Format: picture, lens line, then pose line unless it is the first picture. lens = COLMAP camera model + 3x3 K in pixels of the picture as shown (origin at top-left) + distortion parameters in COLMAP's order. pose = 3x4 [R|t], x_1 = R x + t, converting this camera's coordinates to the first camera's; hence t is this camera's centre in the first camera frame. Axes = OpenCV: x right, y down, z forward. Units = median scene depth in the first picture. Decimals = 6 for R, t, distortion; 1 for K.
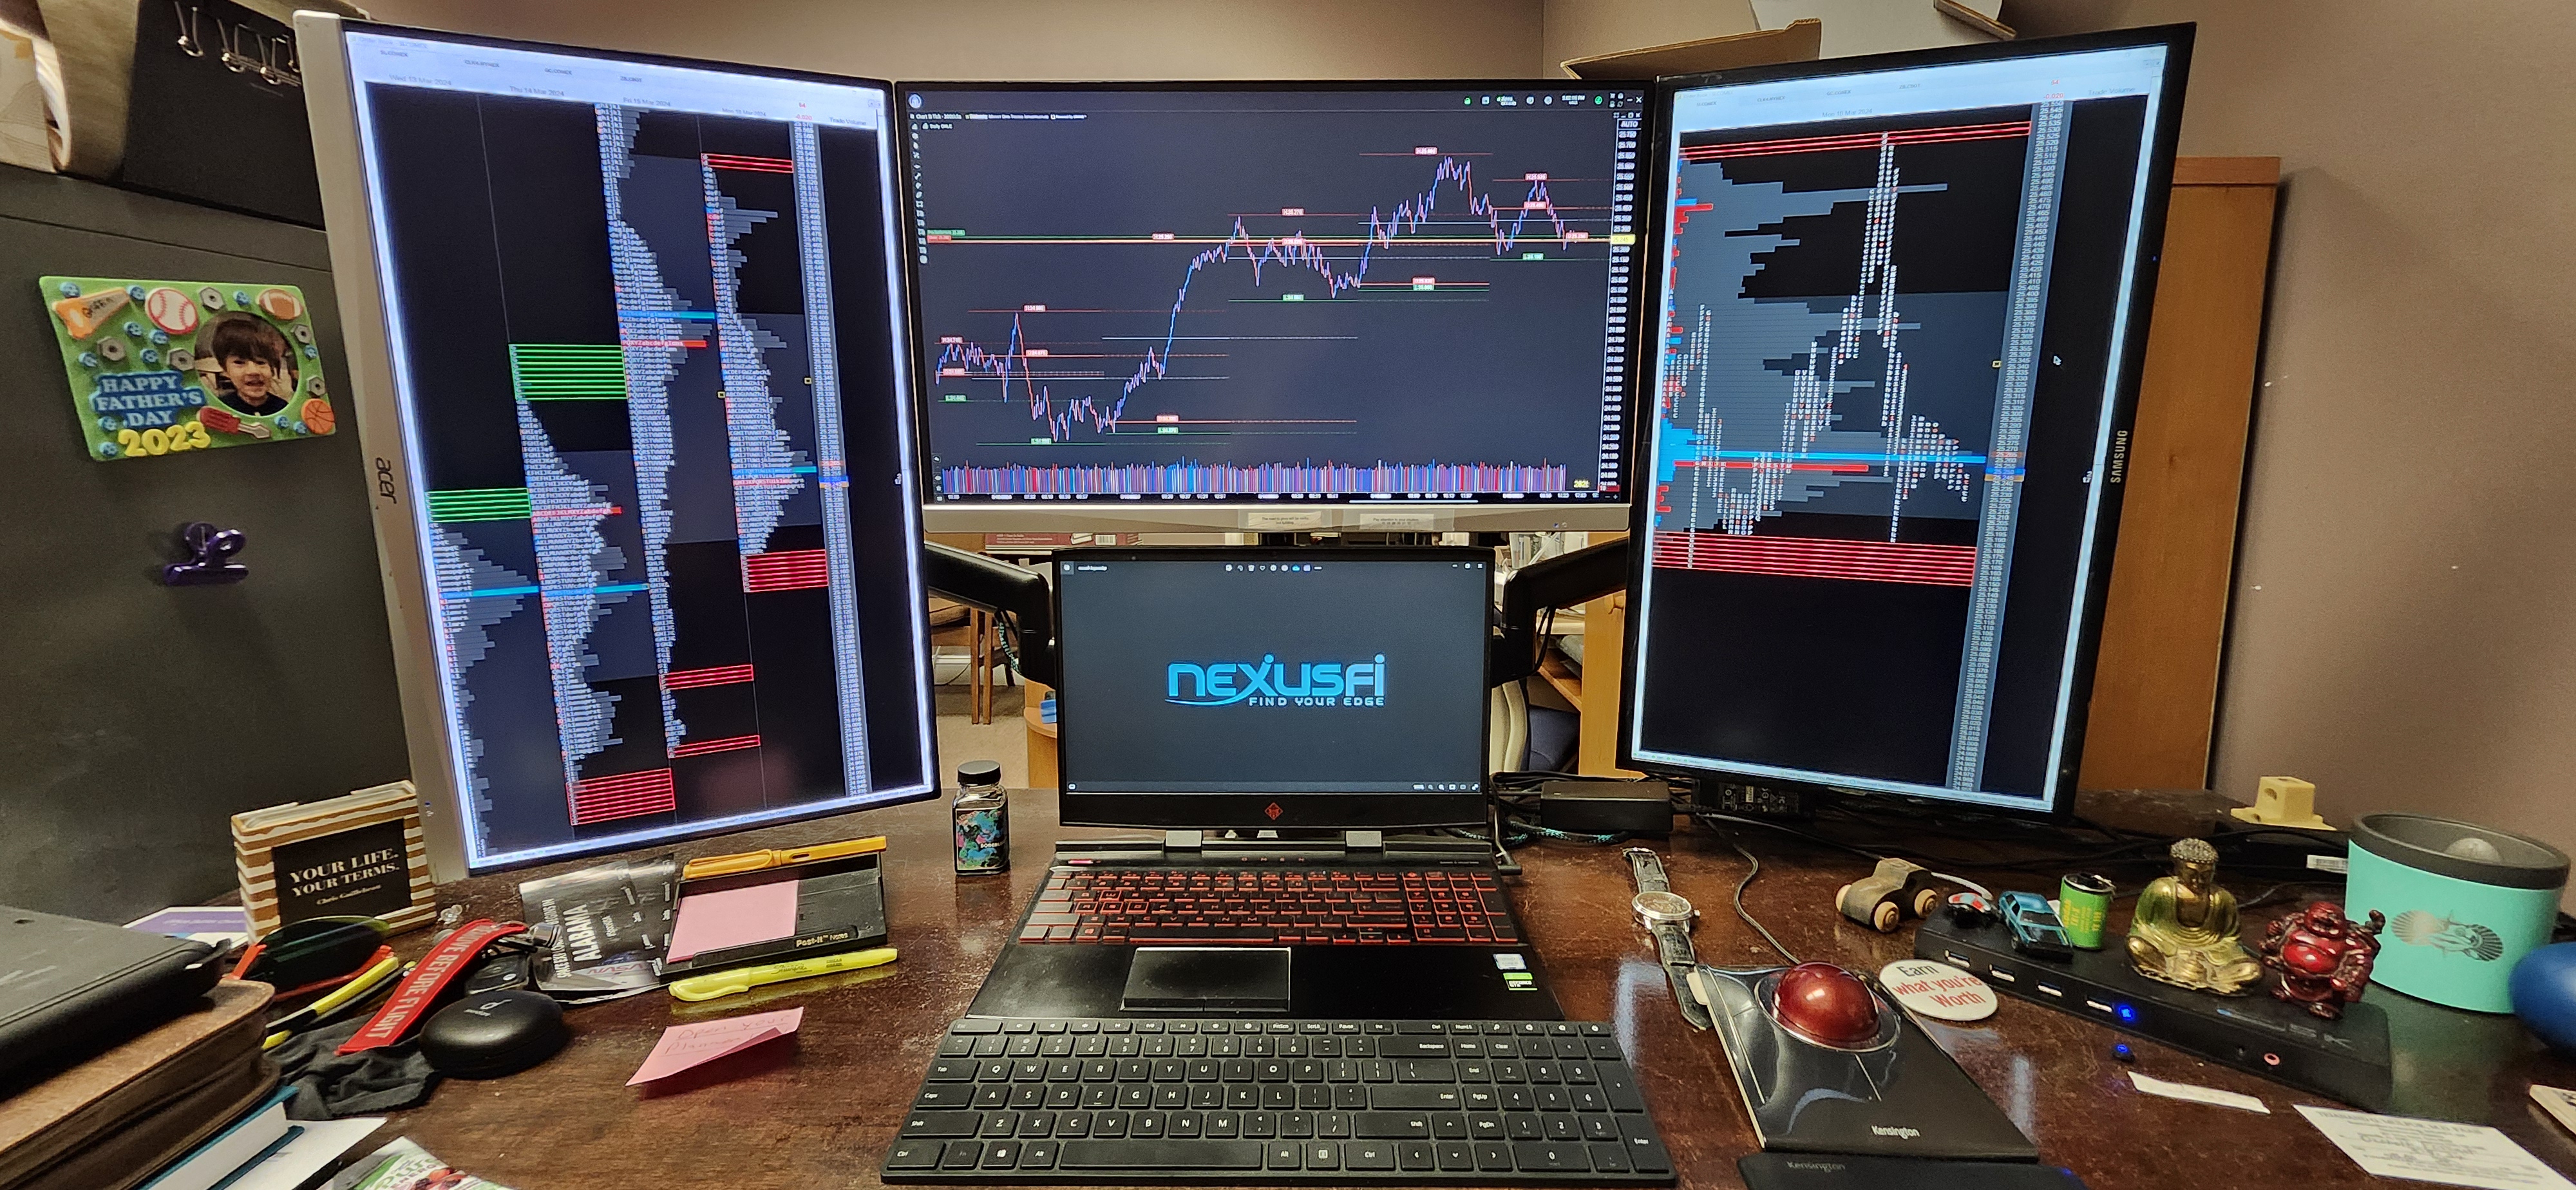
lens RADIAL K [[996.6, 0, 1289.9], [0, 996.6, 559.9], [0, 0, 1]] dist [-0.000515, 0.000277]
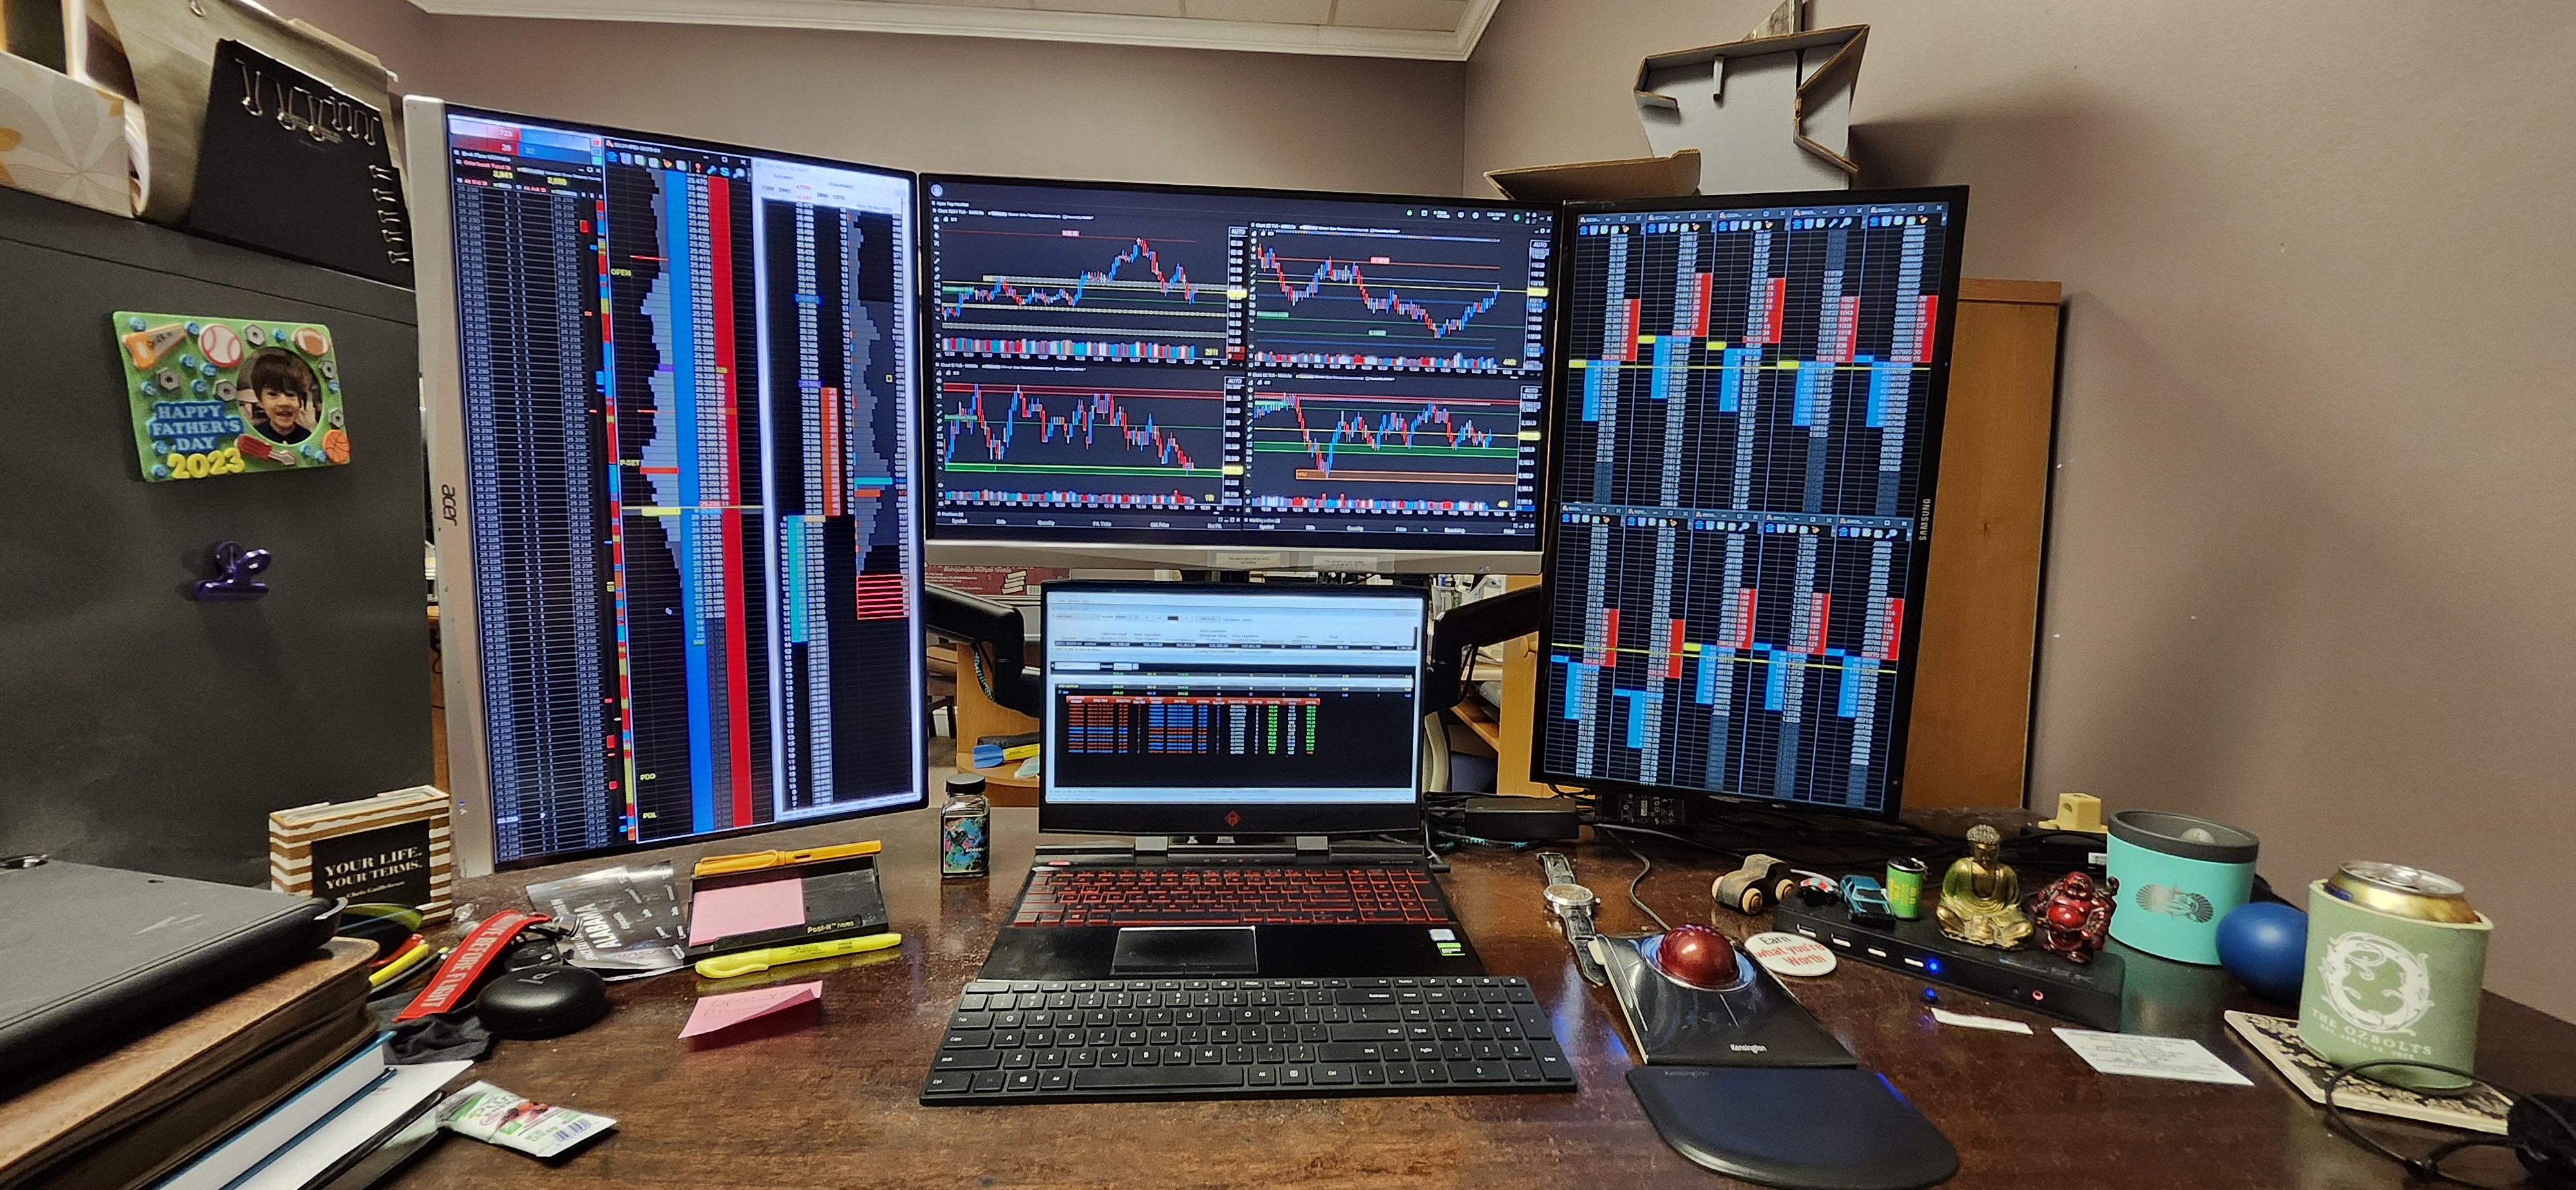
lens RADIAL K [[996.6, 0, 1289.9], [0, 996.6, 559.9], [0, 0, 1]] dist [-0.000515, 0.000277]
pose [[0.996683, 0.019537, 0.079006, -0.055877], [-0.014920, 0.998169, -0.058610, 0.030760], [-0.080007, 0.057237, 0.995150, -0.170076]]
